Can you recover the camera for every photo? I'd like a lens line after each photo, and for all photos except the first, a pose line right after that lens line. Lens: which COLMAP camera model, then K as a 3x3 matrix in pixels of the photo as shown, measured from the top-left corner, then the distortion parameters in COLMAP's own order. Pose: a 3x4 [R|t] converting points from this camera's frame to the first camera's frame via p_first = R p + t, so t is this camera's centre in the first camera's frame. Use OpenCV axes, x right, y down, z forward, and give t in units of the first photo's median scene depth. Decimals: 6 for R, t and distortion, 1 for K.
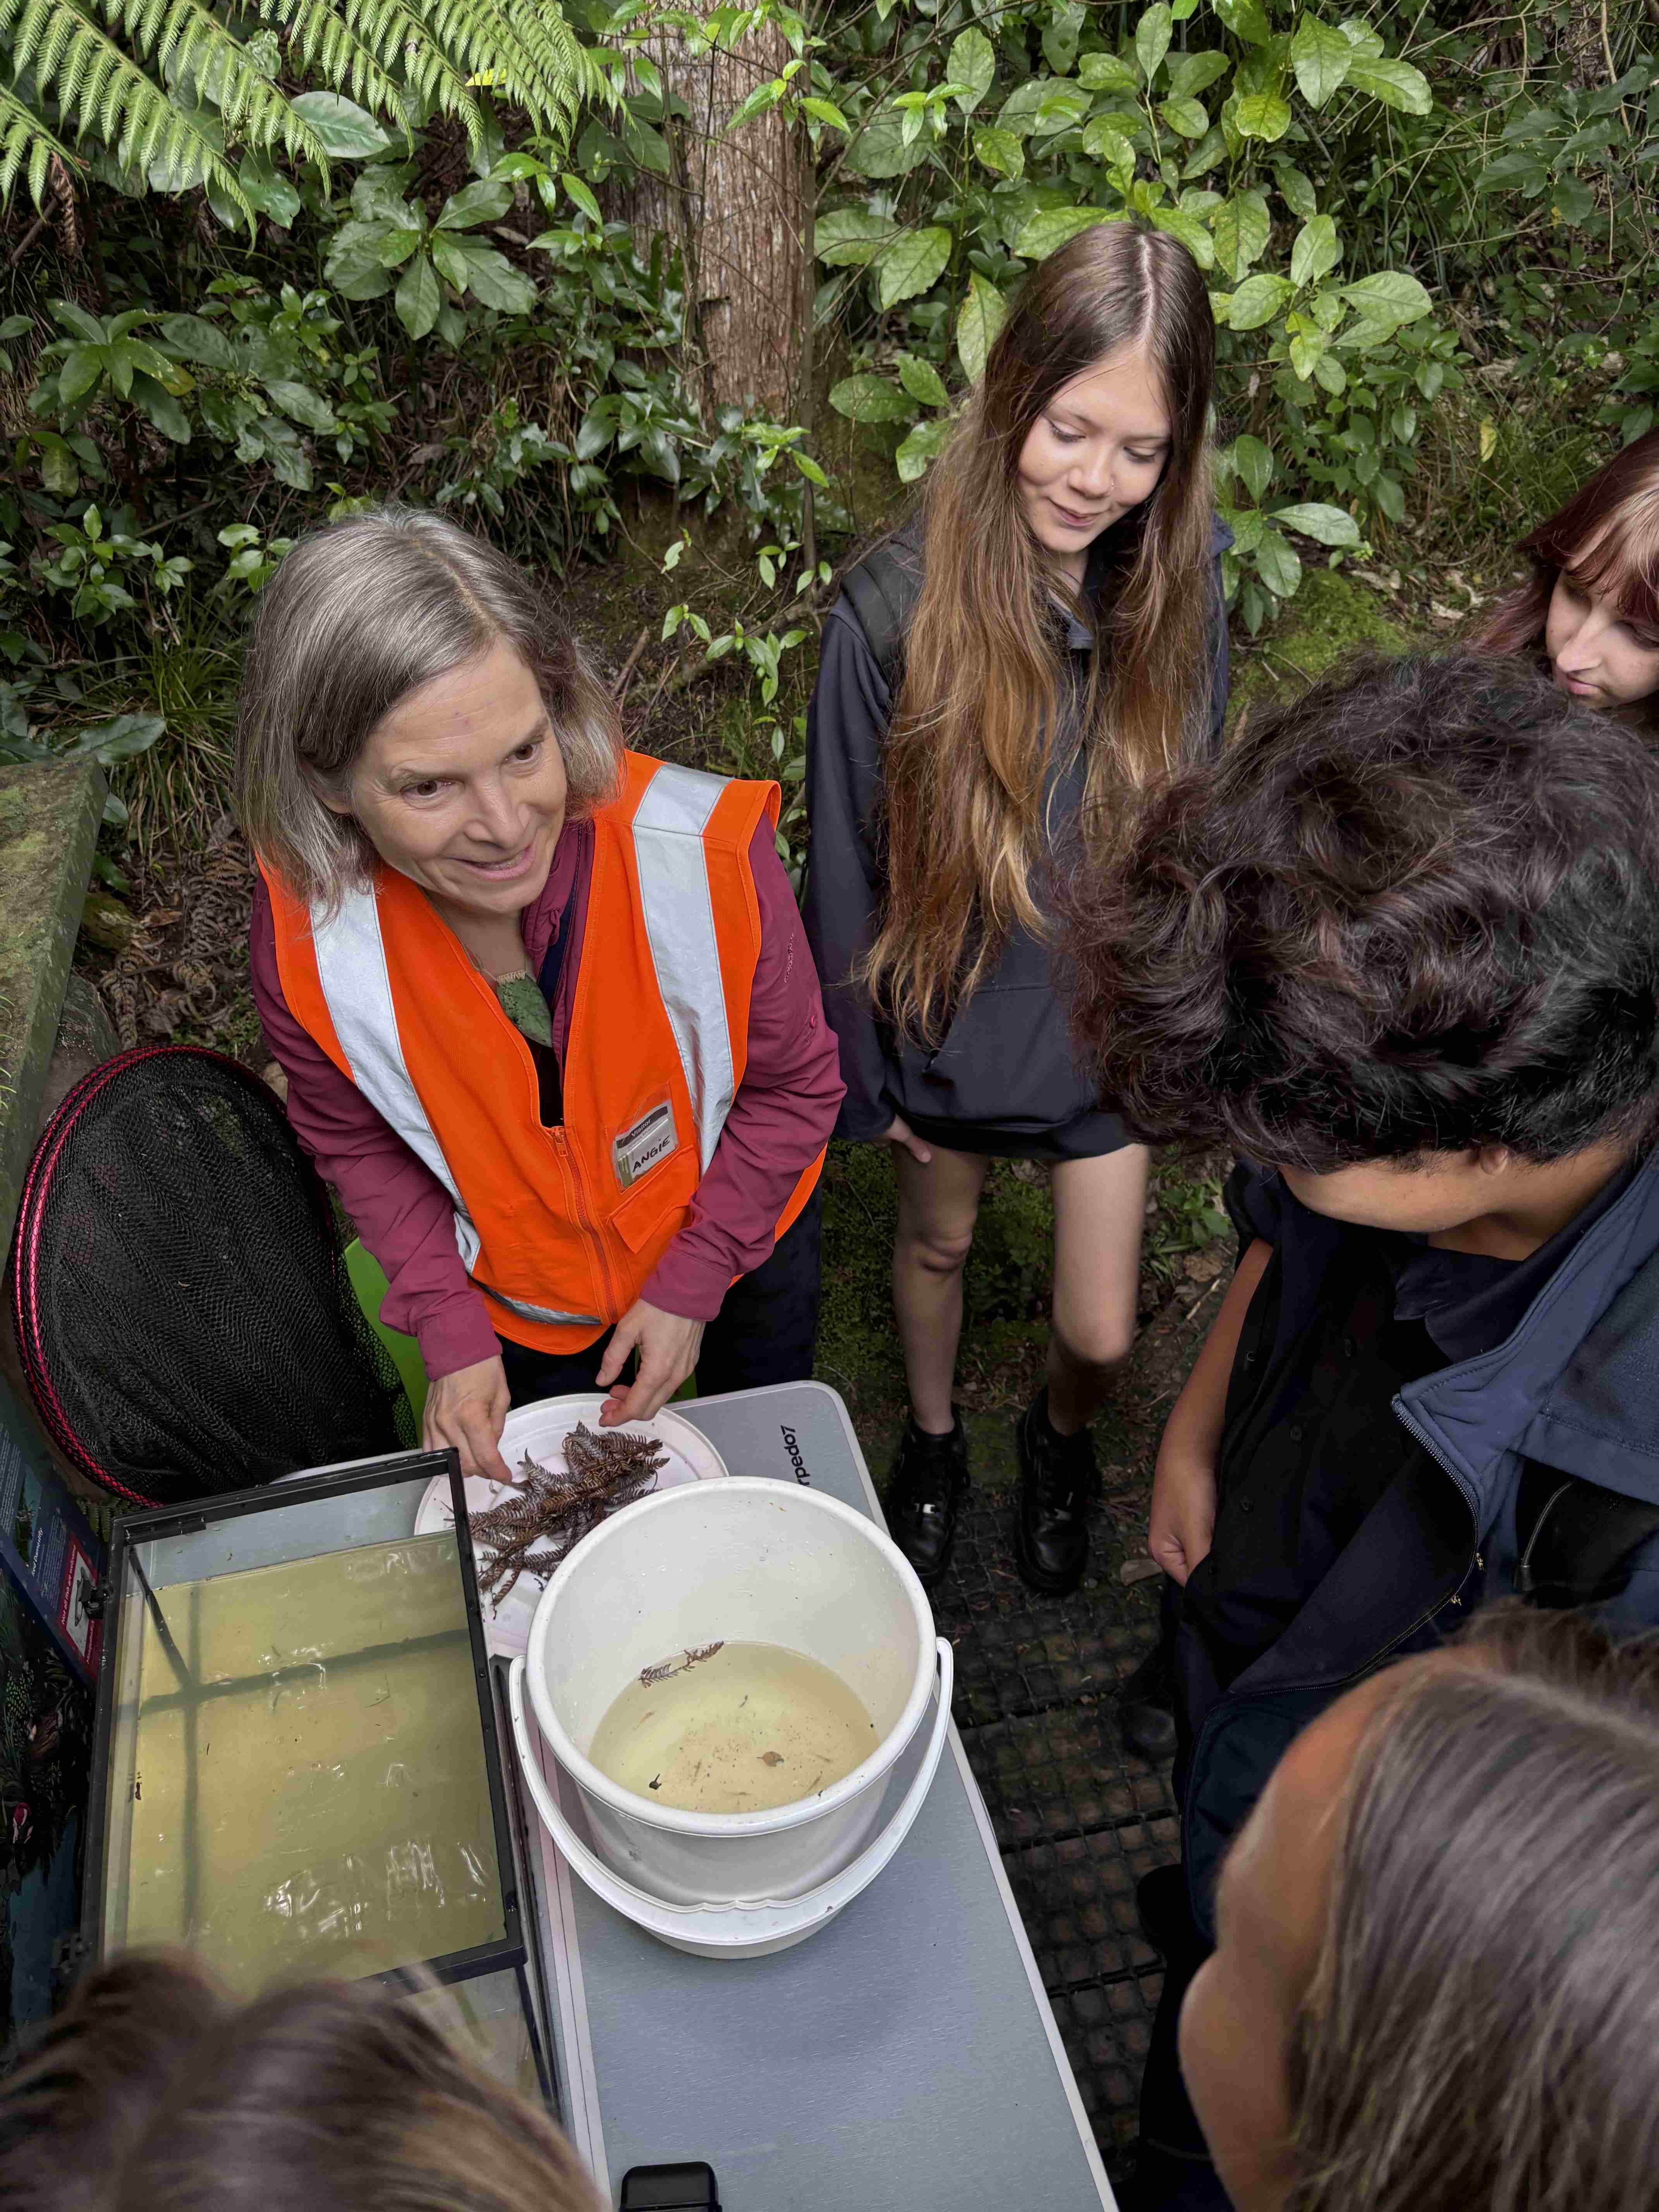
lens RADIAL K [[1668.8, 0, 826.9], [0, 1668.8, 1112.7], [0, 0, 1]] dist [-0.059746, 0.111229]
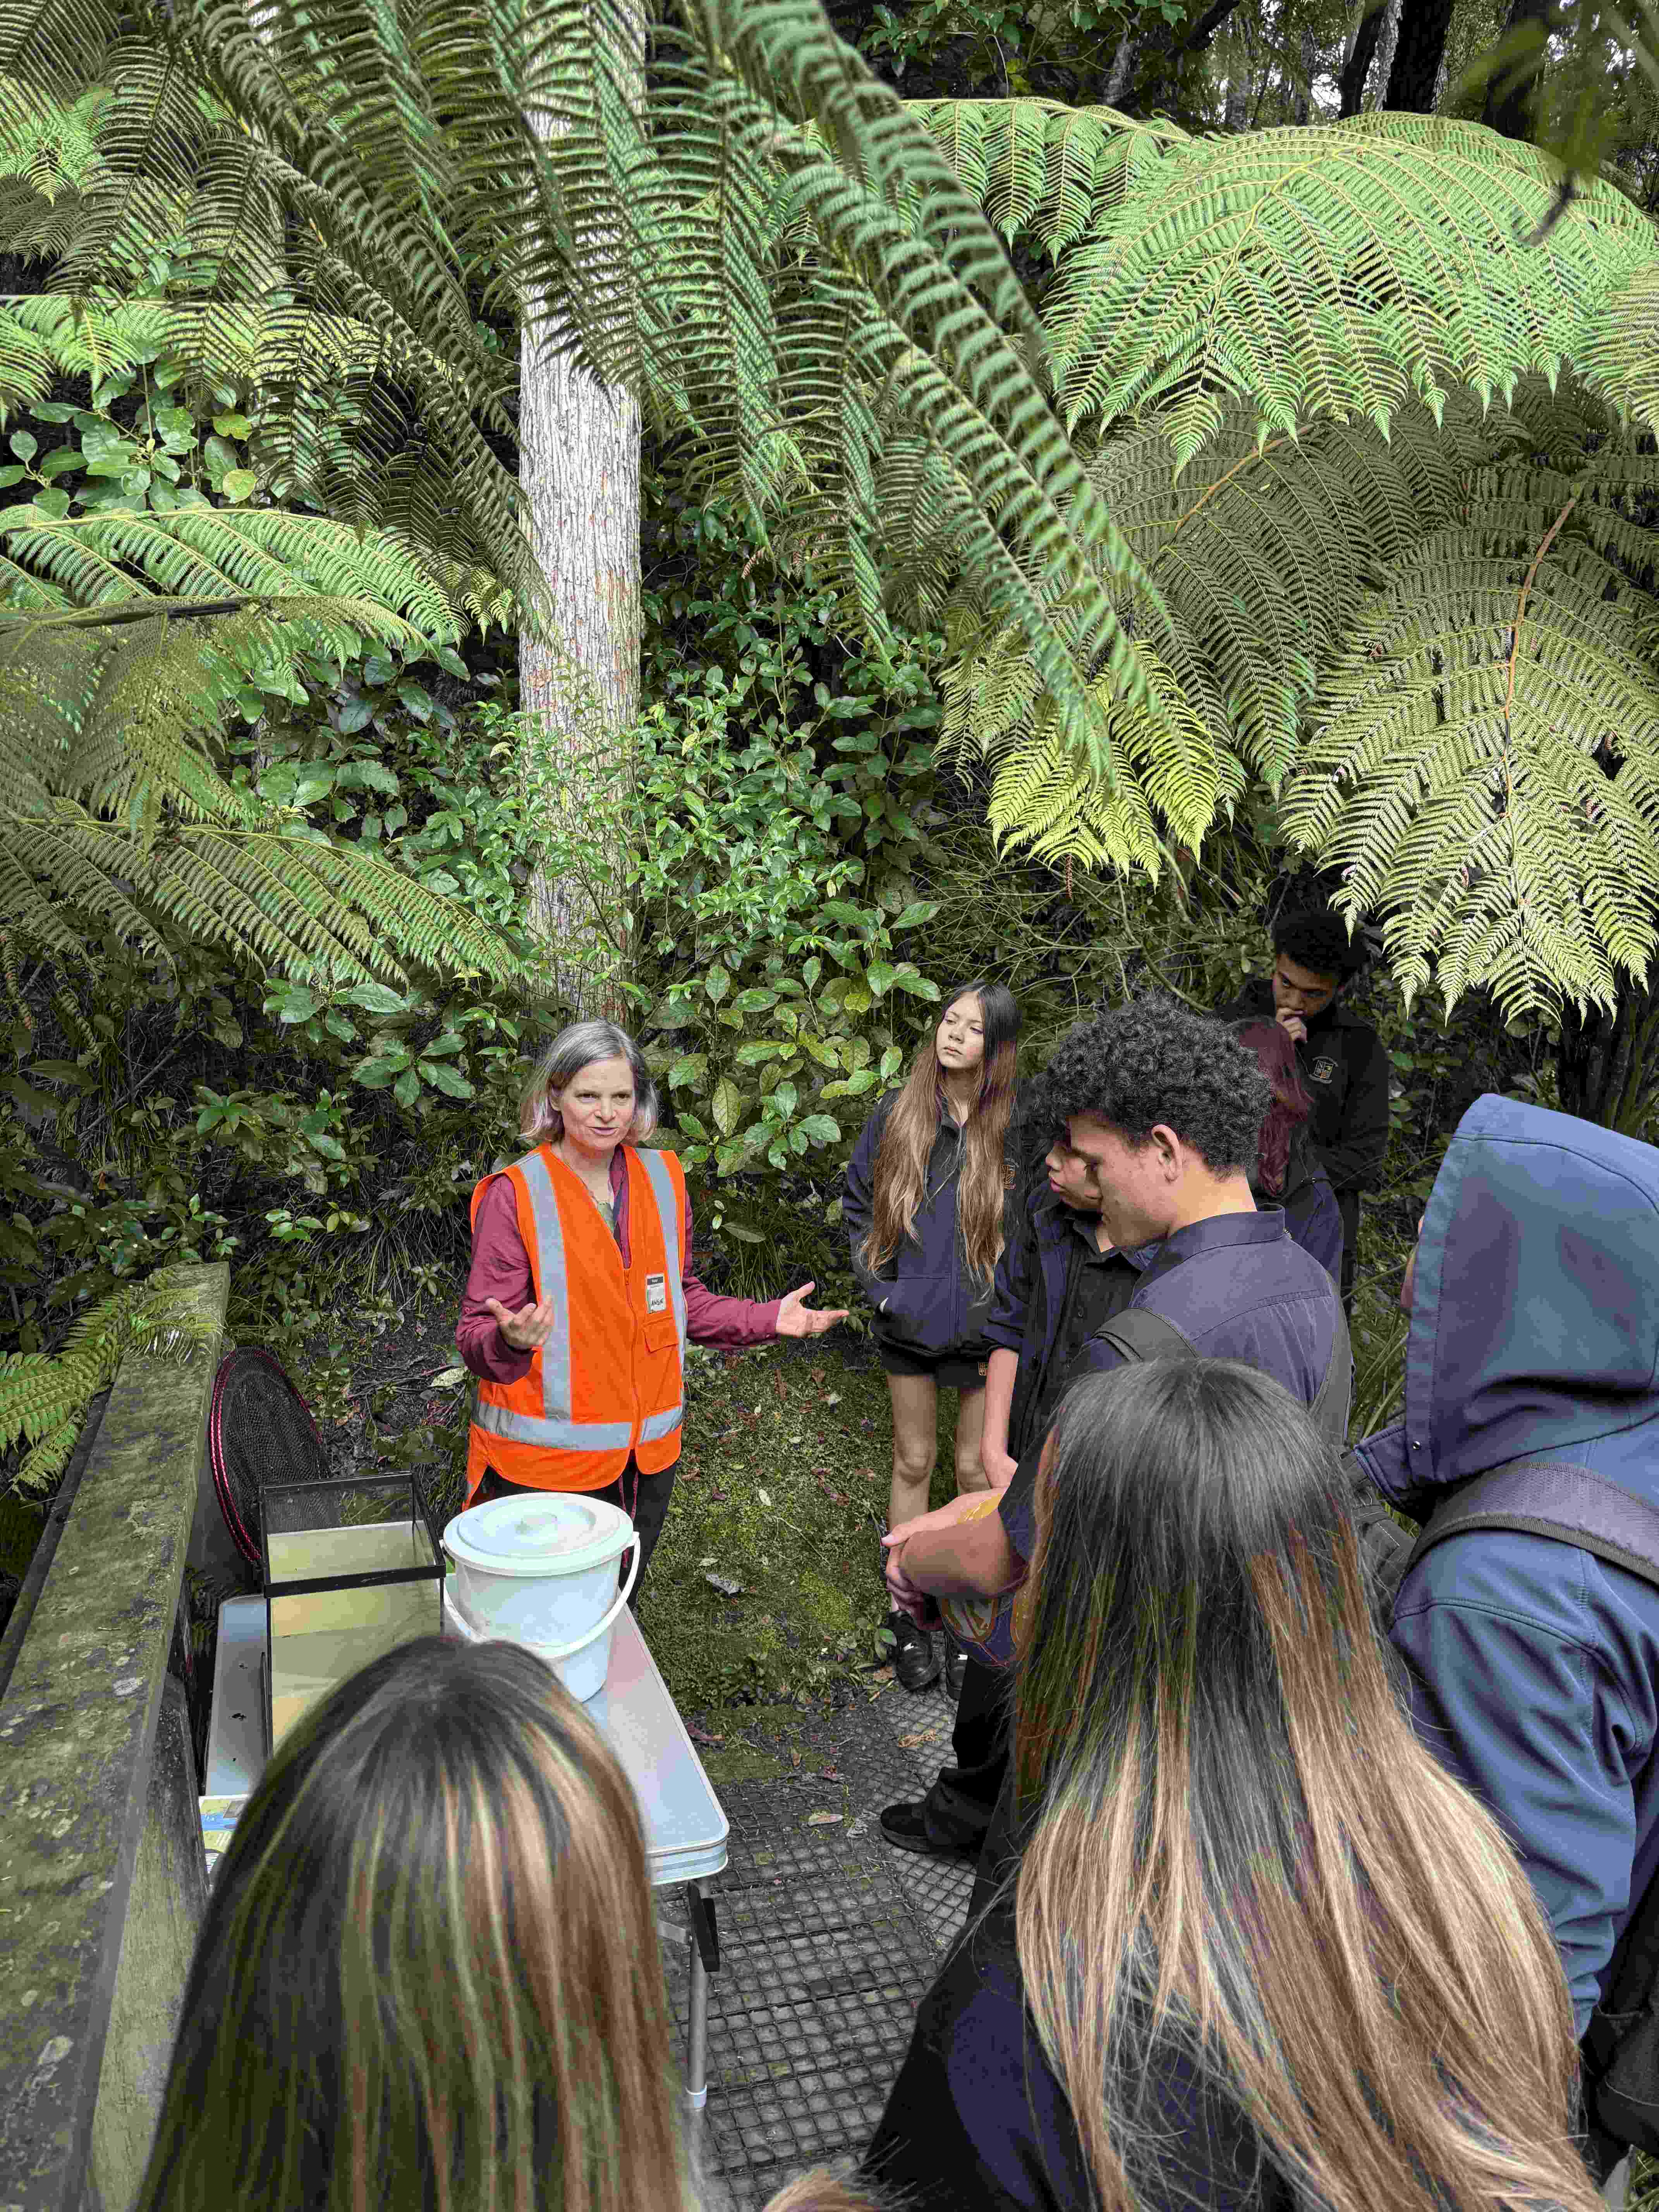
lens RADIAL K [[1668.8, 0, 826.9], [0, 1668.8, 1112.7], [0, 0, 1]] dist [-0.059746, 0.111229]
pose [[0.997328, 0.014526, 0.071602, 0.076722], [0.022864, 0.868757, -0.494710, 0.450071], [-0.069391, 0.495025, 0.866104, -0.593310]]
